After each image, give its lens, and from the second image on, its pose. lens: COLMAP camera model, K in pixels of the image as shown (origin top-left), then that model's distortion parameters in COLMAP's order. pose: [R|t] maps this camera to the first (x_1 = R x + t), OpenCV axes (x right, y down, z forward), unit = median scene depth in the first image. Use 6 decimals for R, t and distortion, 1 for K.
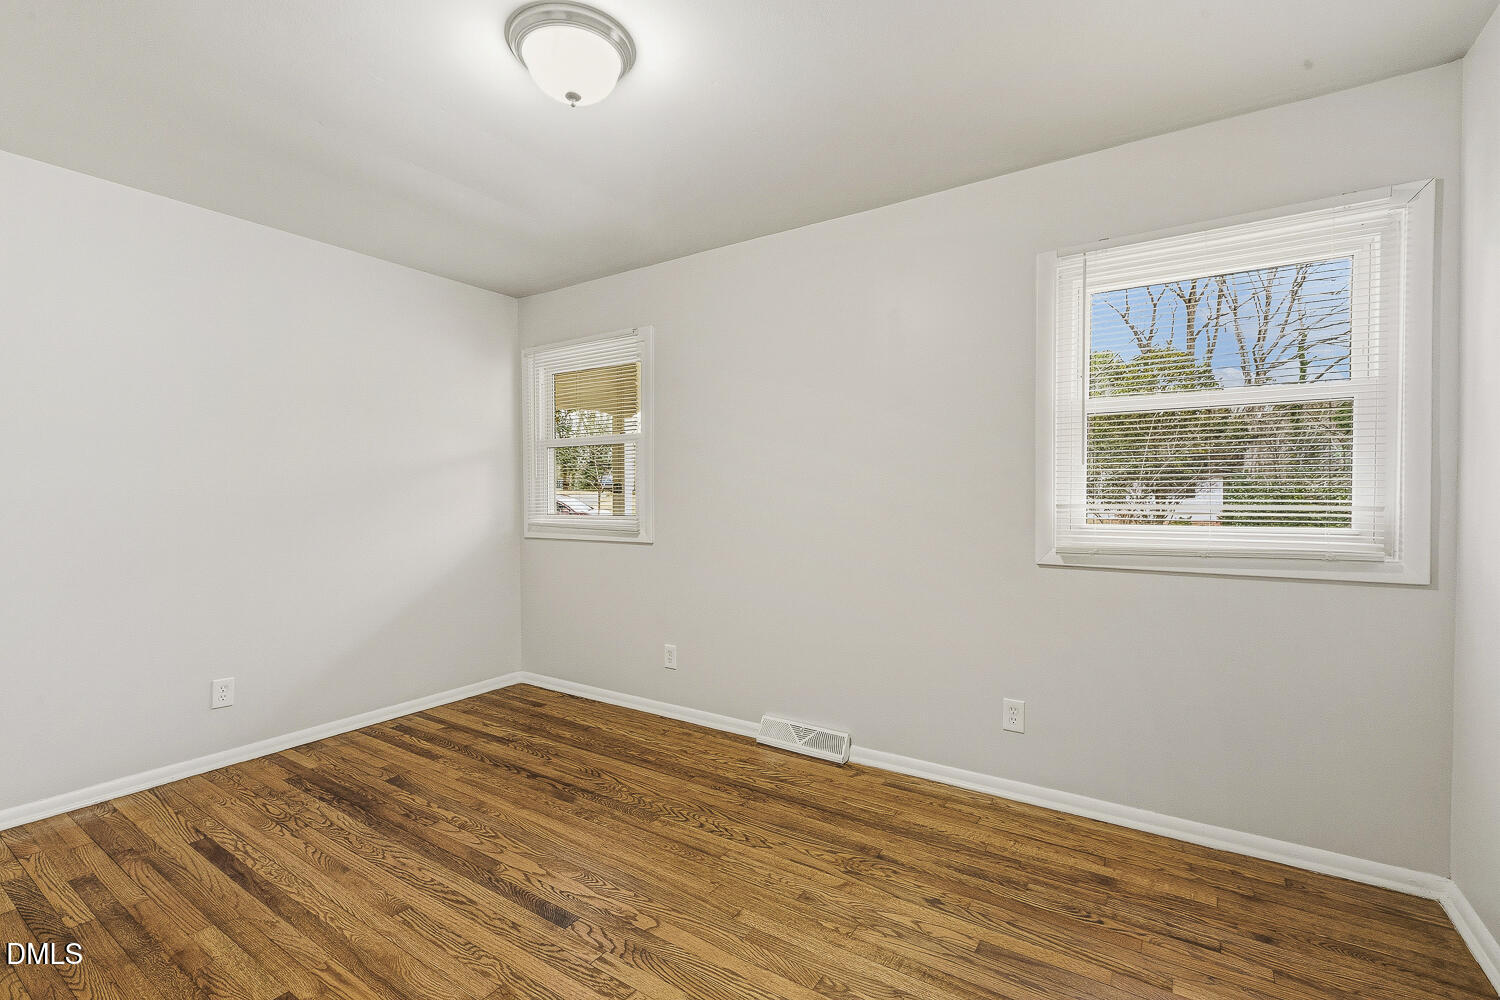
lens RADIAL K [[651.9, 0, 759.7], [0, 651.9, 492.8], [0, 0, 1]] dist [-0.005213, -0.000477]
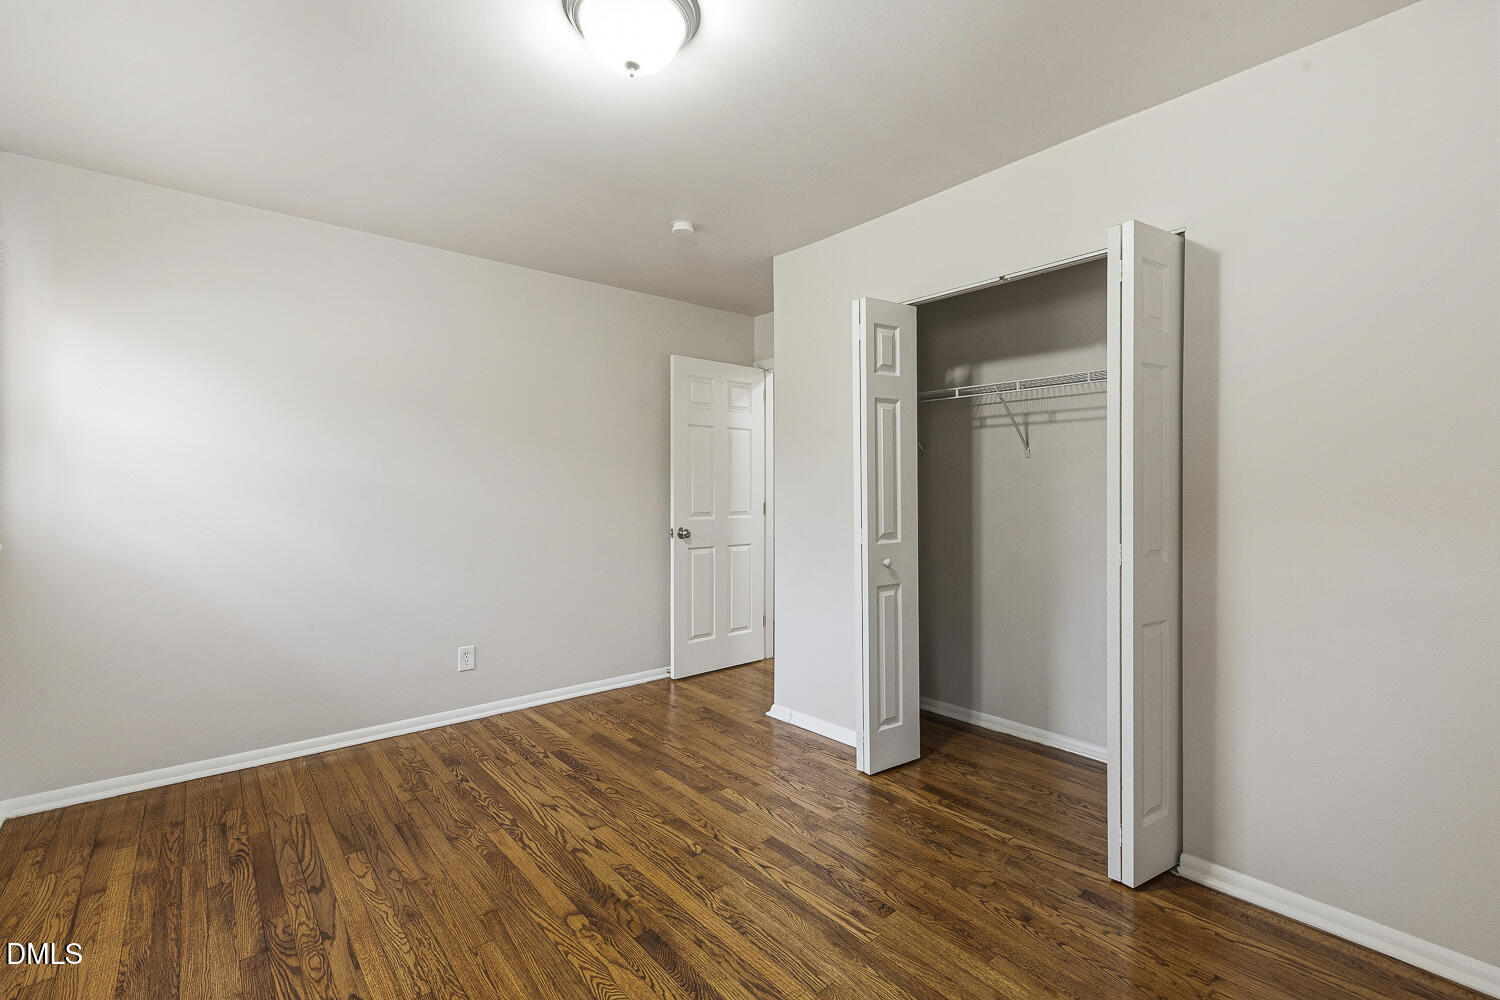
lens RADIAL K [[686.3, 0, 748.6], [0, 686.3, 495.9], [0, 0, 1]] dist [0.001058, -0.000127]
pose [[-0.949887, -0.001720, 0.312589, -0.729669], [0.001362, 0.999953, 0.009639, 0.003017], [-0.312591, 0.009582, -0.949840, 1.852069]]
